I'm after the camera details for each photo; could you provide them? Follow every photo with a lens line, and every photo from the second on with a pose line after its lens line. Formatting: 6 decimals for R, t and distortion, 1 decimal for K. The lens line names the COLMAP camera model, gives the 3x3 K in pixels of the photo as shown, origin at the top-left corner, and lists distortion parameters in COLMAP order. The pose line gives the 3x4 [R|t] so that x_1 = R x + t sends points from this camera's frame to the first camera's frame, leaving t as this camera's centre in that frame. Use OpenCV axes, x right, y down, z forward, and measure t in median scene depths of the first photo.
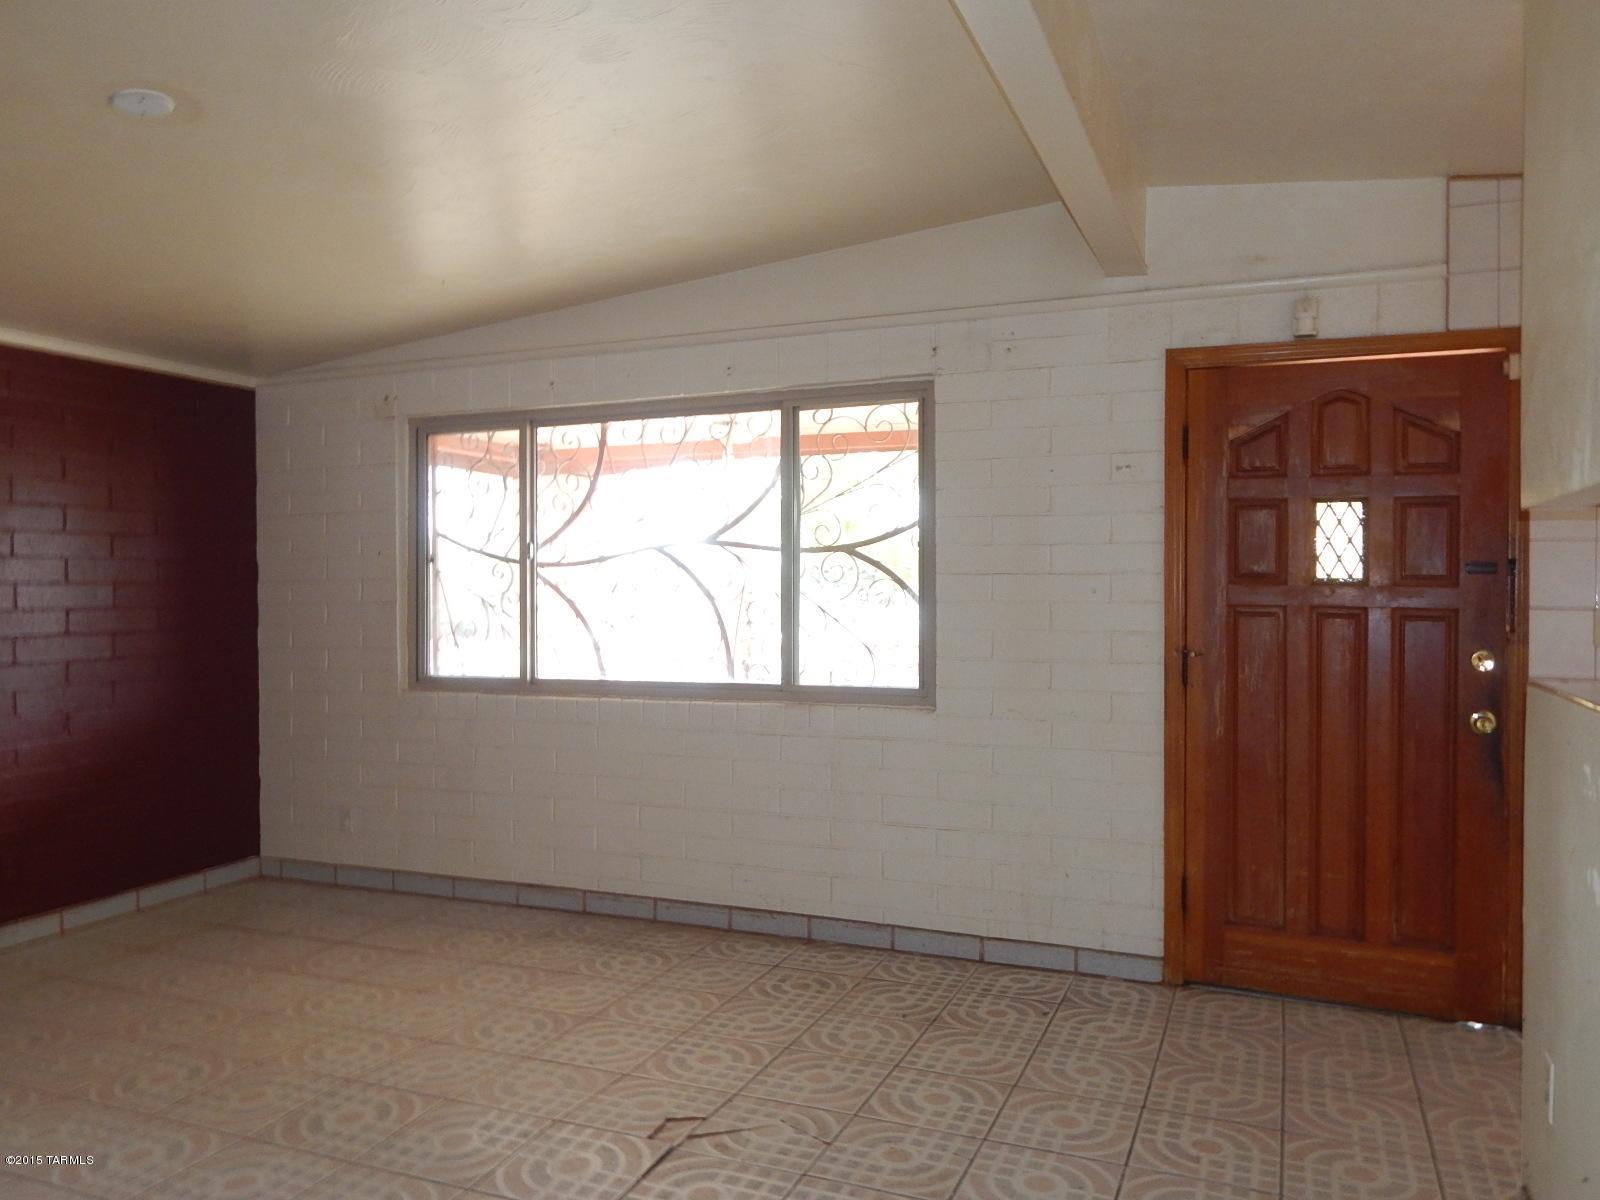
lens RADIAL K [[1176.0, 0, 800.0], [0, 1176.0, 600.0], [0, 0, 1]] dist [0.020168, -0.009023]
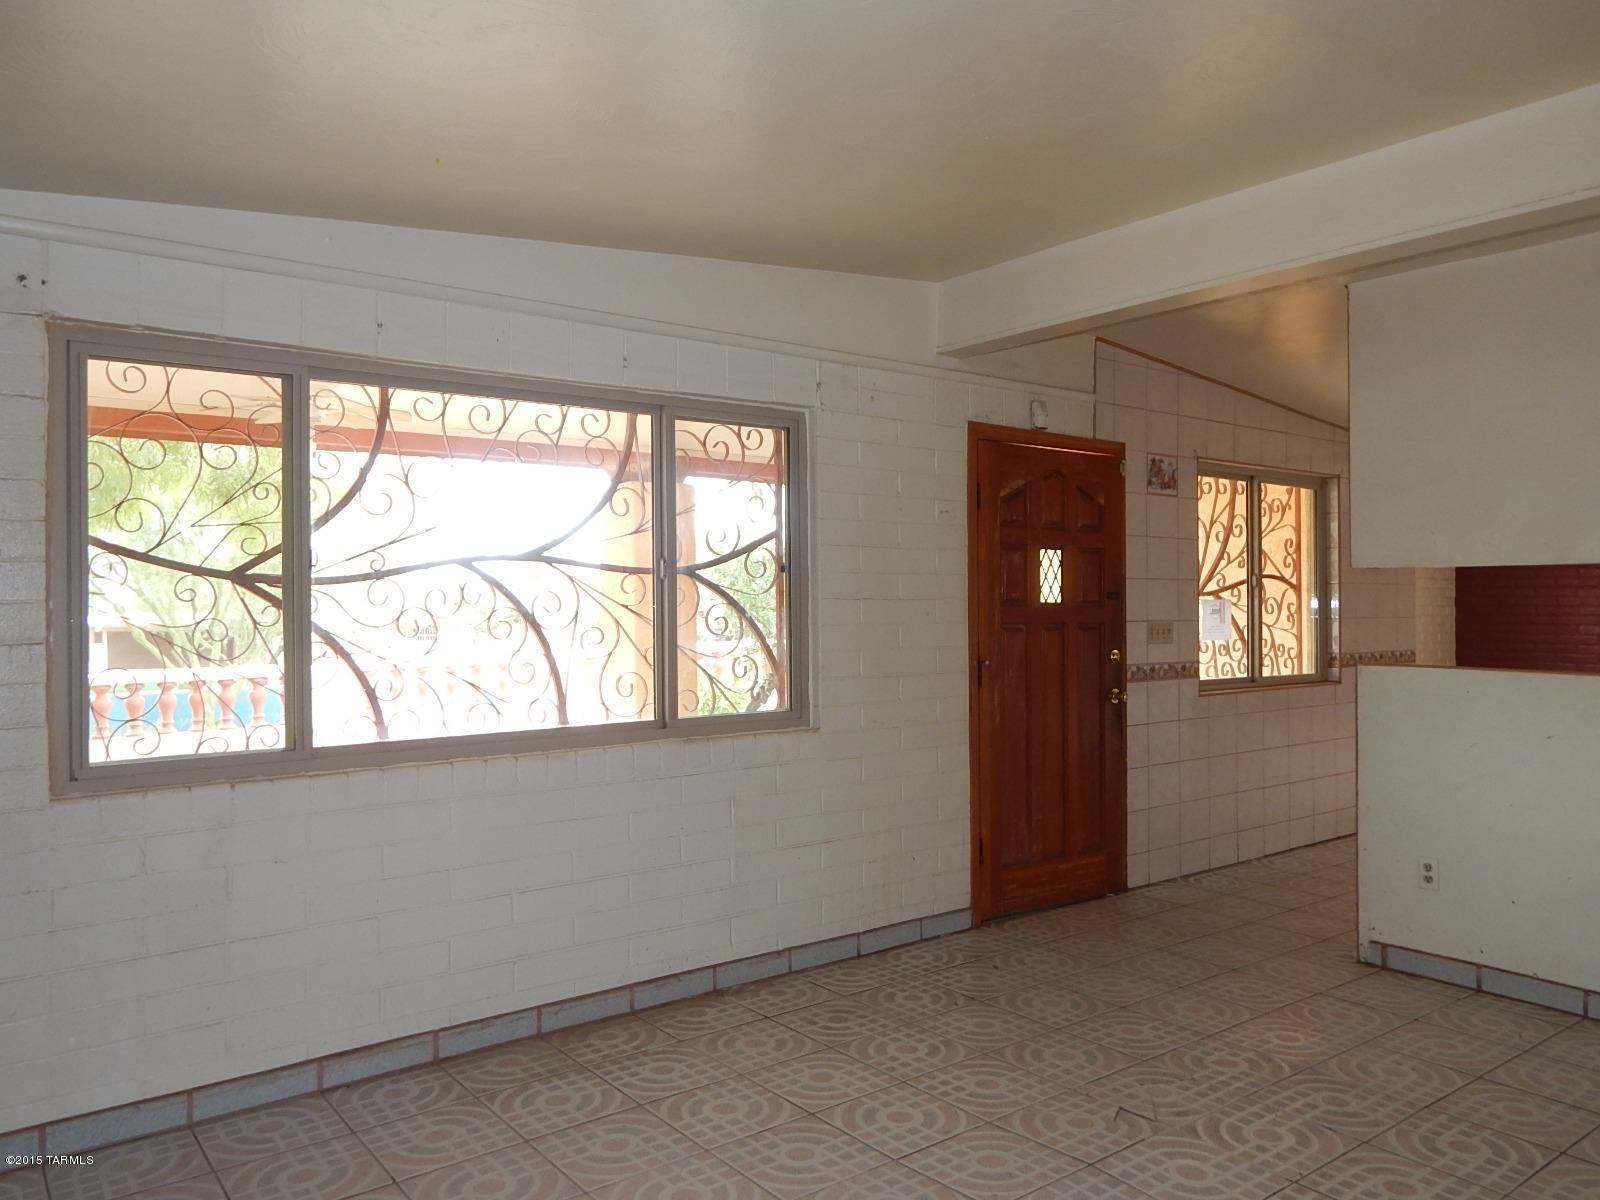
lens RADIAL K [[1176.0, 0, 800.0], [0, 1176.0, 600.0], [0, 0, 1]] dist [0.020168, -0.009023]
pose [[0.492385, 0.003179, 0.870372, -0.865009], [0.015131, 0.999811, -0.012211, -0.008756], [-0.870246, 0.019182, 0.492244, 0.538341]]
